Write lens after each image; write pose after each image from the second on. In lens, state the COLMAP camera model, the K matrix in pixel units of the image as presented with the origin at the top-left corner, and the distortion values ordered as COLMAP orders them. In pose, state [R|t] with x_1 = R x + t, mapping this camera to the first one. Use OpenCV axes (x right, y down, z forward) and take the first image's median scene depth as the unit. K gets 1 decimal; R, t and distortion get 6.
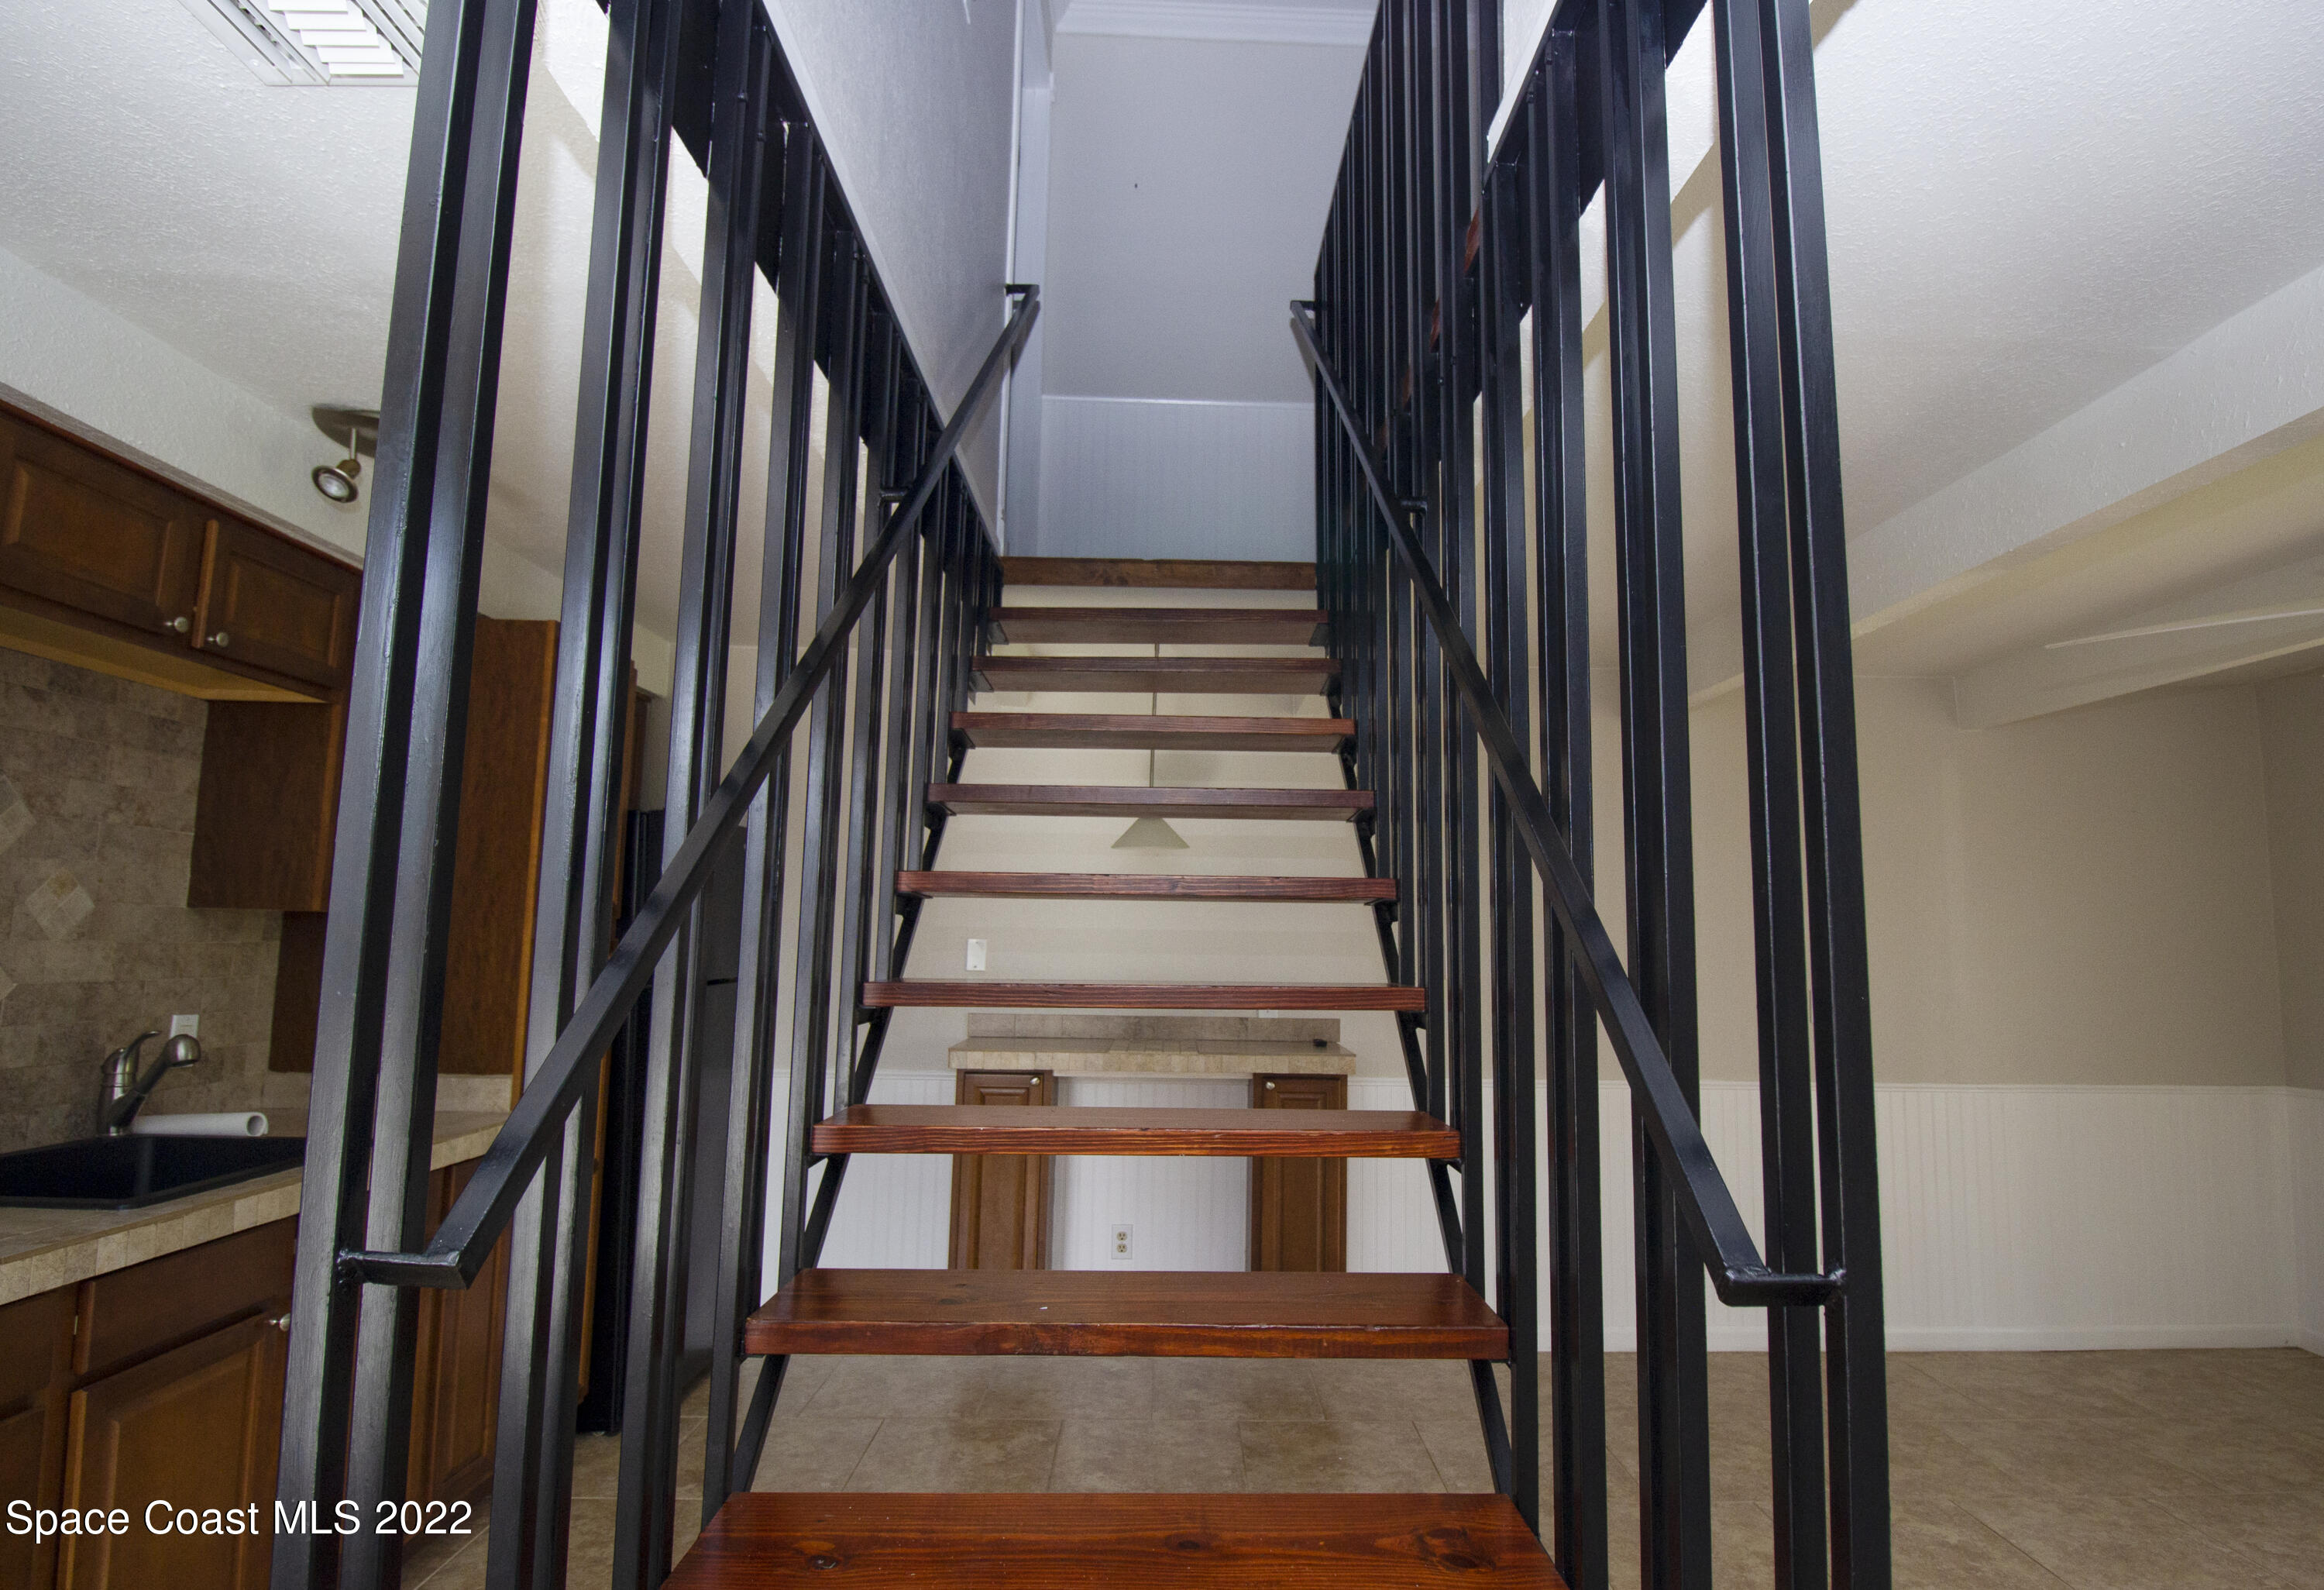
lens RADIAL K [[1215.2, 0, 1181.5], [0, 1215.2, 810.7], [0, 0, 1]] dist [-0.003619, -0.003177]
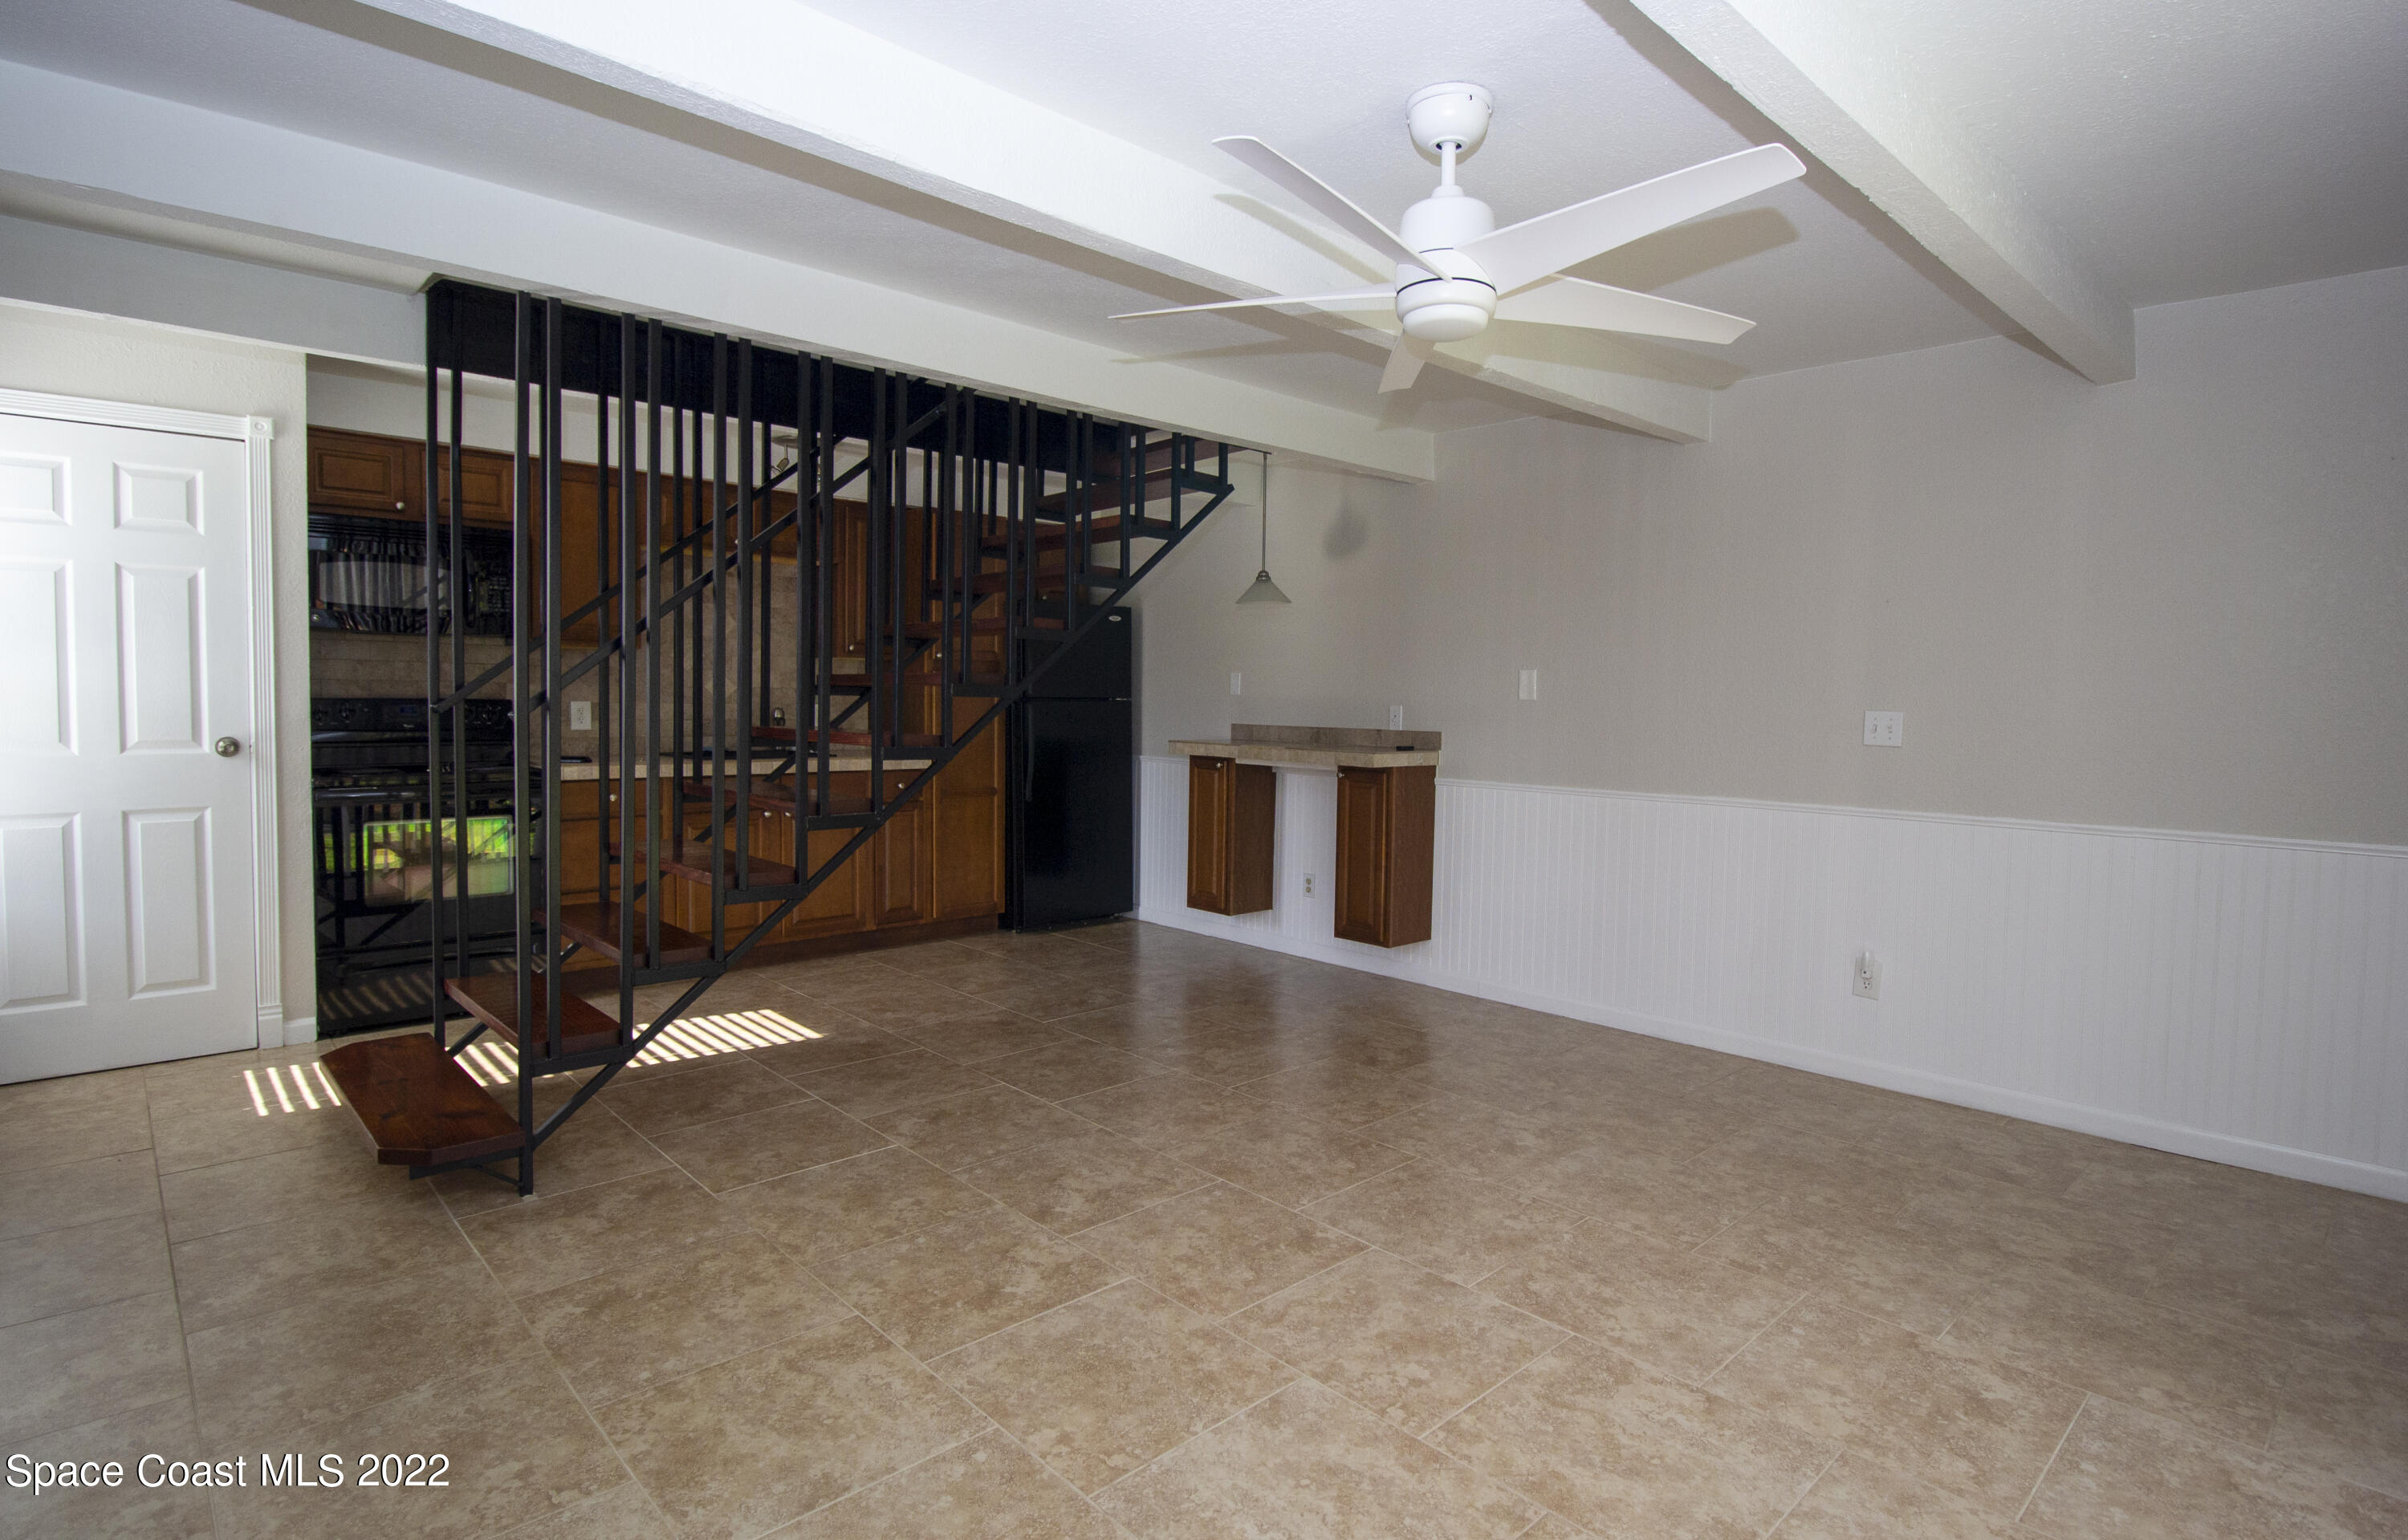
lens RADIAL K [[1181.9, 0, 1186.5], [0, 1181.9, 748.1], [0, 0, 1]] dist [-0.016405, -0.000134]
pose [[0.634839, 0.028468, -0.772120, 1.534792], [0.084045, 0.990847, 0.105634, 0.066190], [0.768060, -0.131954, 0.626636, 0.063757]]
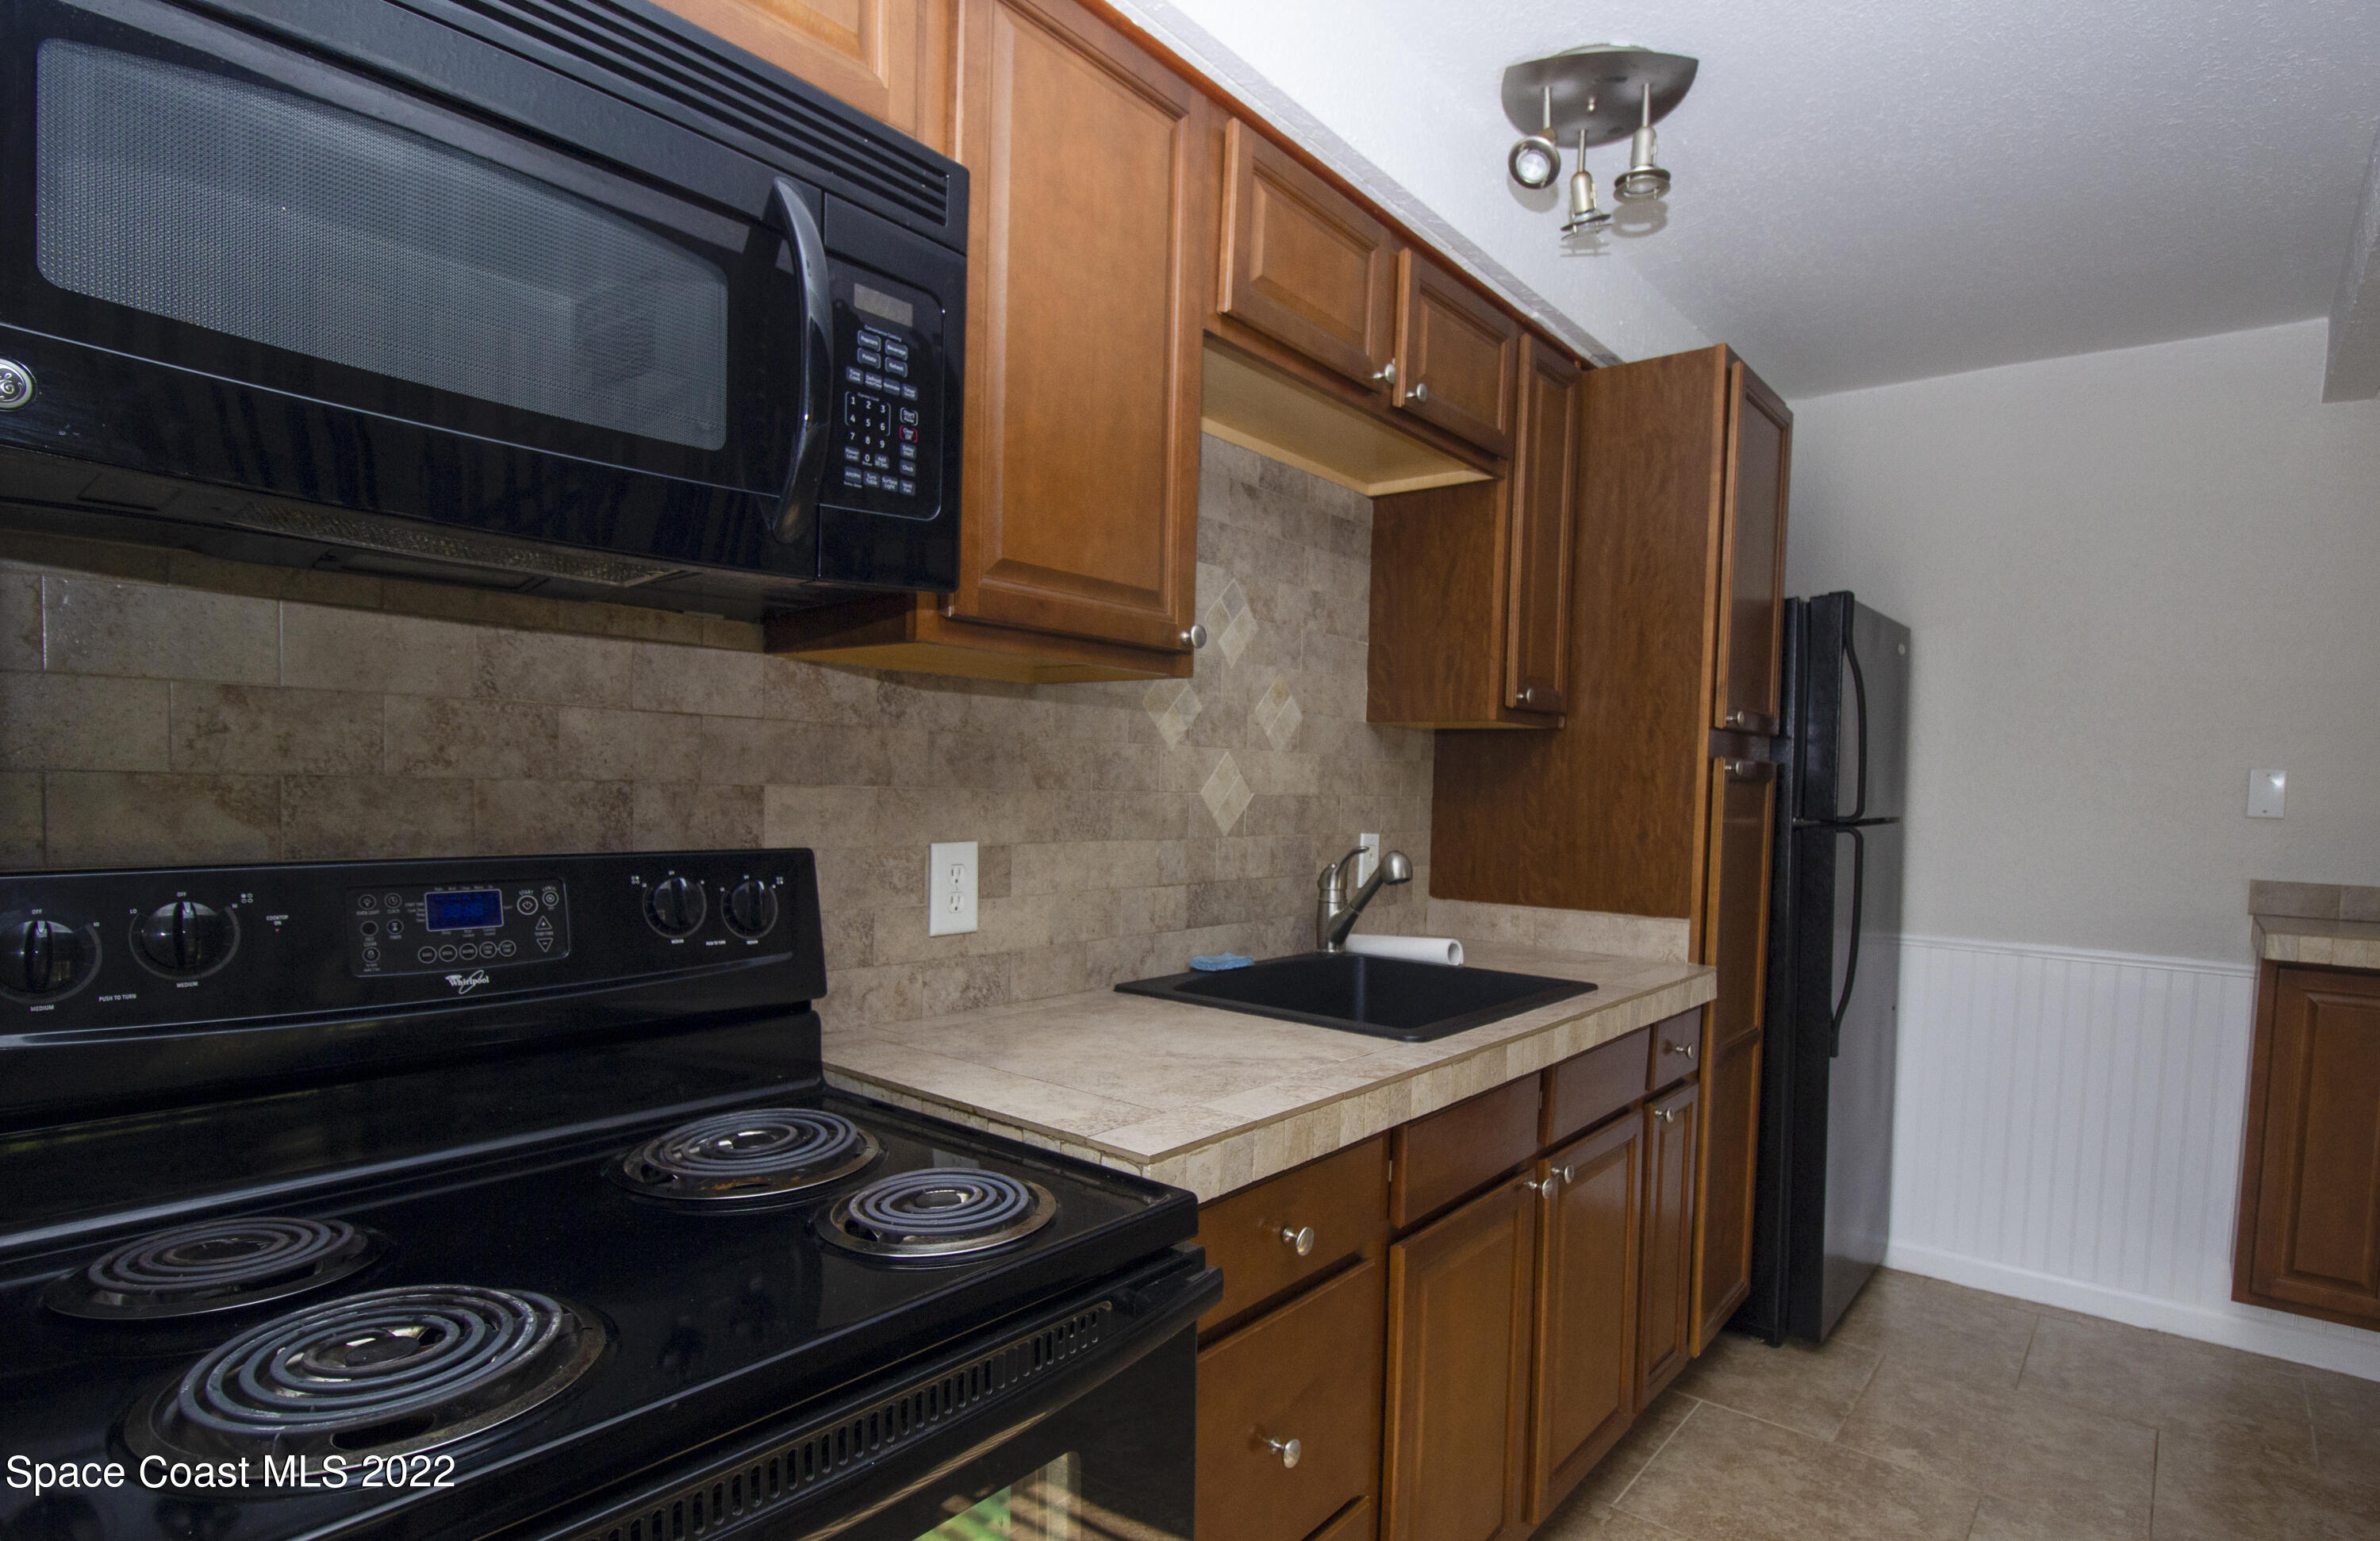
lens RADIAL K [[1211.8, 0, 1185.7], [0, 1211.8, 849.4], [0, 0, 1]] dist [-0.000857, 0.000886]
pose [[0.750542, 0.035973, -0.659843, -0.322647], [0.060921, 0.990498, 0.123294, 0.057900], [0.658008, -0.132736, 0.741219, 0.204384]]
